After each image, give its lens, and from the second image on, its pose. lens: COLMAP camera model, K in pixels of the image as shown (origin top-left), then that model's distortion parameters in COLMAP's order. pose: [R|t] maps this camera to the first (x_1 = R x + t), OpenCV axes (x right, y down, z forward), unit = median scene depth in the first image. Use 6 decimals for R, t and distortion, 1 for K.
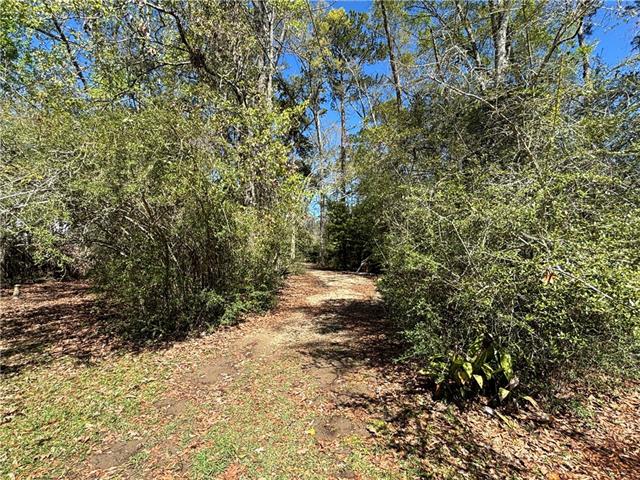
lens RADIAL K [[314.7, 0, 318.0], [0, 314.7, 239.9], [0, 0, 1]] dist [-0.002866, 0.002025]
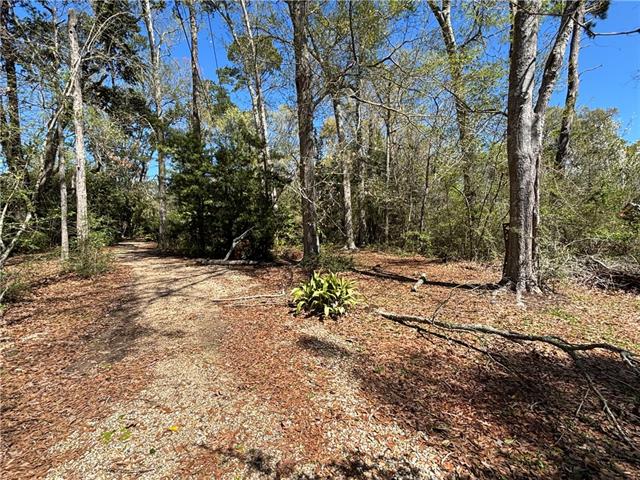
lens RADIAL K [[314.7, 0, 319.8], [0, 314.7, 241.3], [0, 0, 1]] dist [-0.002866, 0.002025]
pose [[0.908444, -0.046098, 0.415457, 0.017292], [0.009101, 0.995846, 0.090596, 0.007924], [-0.417908, -0.078520, 0.905090, 0.161461]]
